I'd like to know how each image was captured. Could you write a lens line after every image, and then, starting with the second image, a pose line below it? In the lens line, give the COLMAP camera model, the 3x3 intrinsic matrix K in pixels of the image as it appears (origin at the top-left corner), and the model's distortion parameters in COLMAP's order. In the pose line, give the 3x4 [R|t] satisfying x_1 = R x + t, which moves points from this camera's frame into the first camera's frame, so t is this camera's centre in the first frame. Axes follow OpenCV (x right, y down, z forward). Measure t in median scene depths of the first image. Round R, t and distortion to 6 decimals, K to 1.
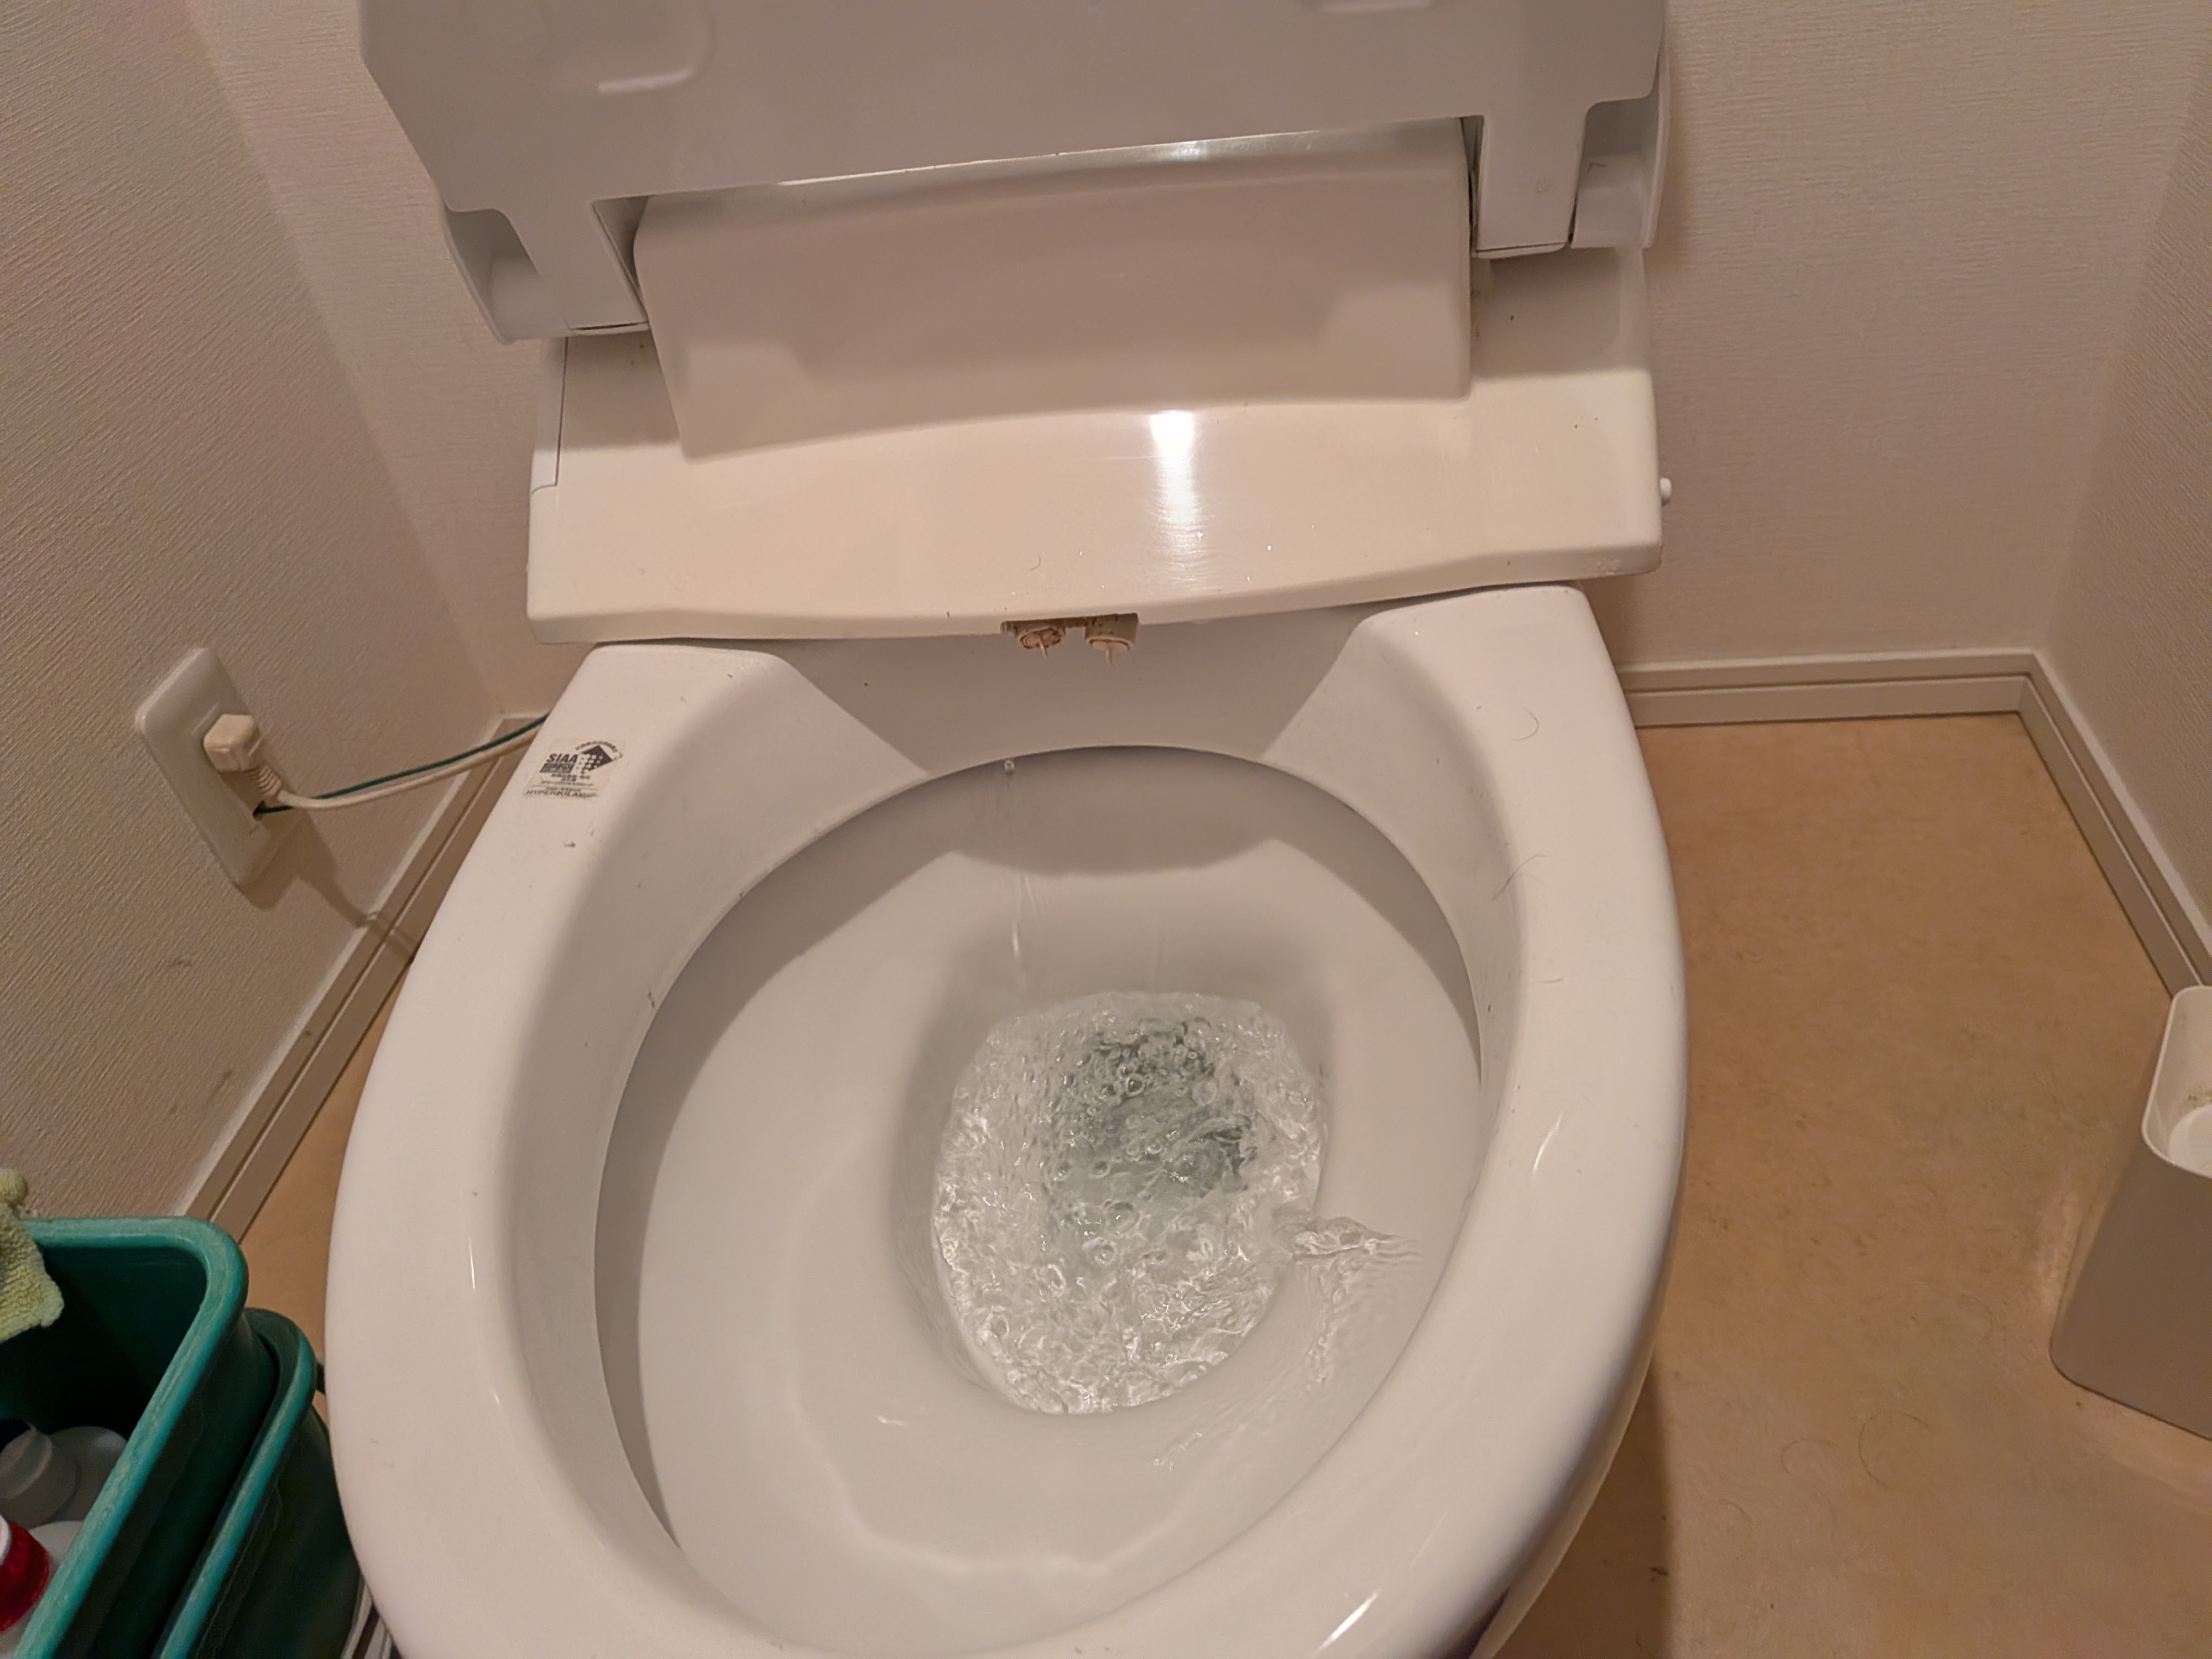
lens RADIAL K [[1712.2, 0, 1106.0], [0, 1712.2, 829.5], [0, 0, 1]] dist [-0.032308, 0.002408]
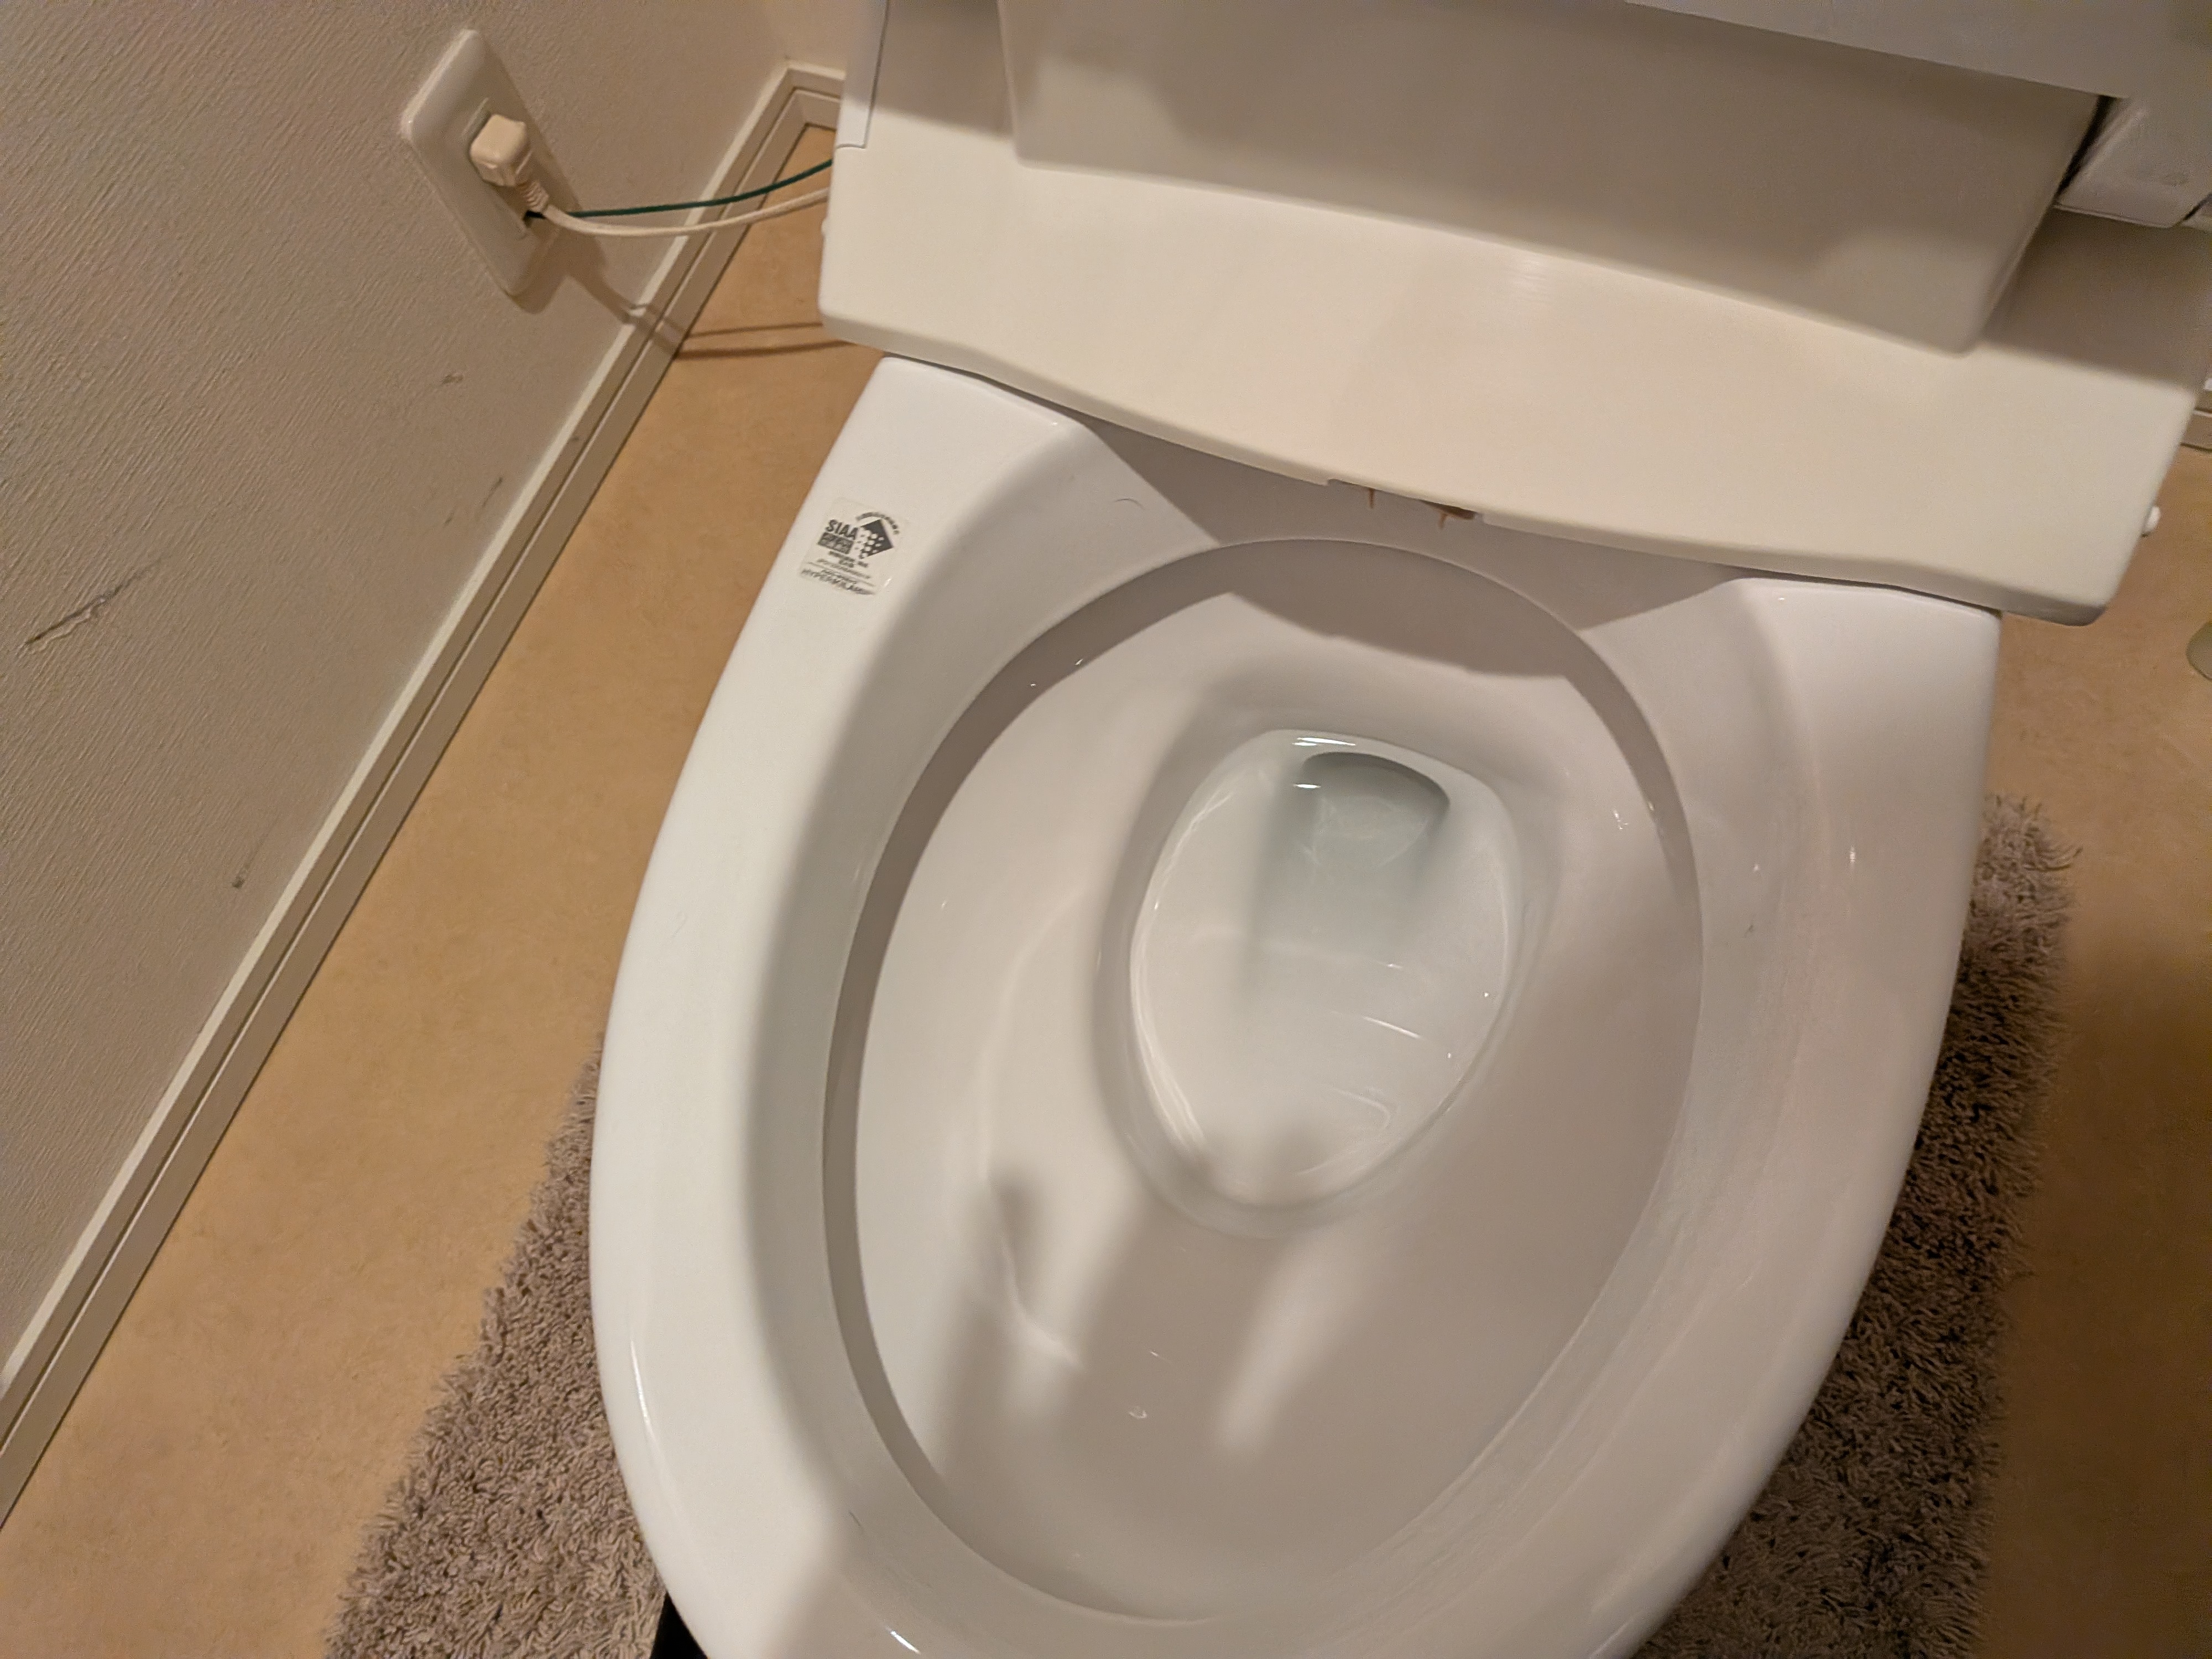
lens RADIAL K [[1709.1, 0, 1106.0], [0, 1709.1, 829.5], [0, 0, 1]] dist [0.007814, -0.056494]
pose [[0.969495, 0.236720, -0.063591, -0.070112], [-0.170114, 0.836596, 0.520739, -0.383398], [0.176469, -0.494036, 0.851344, 0.124688]]
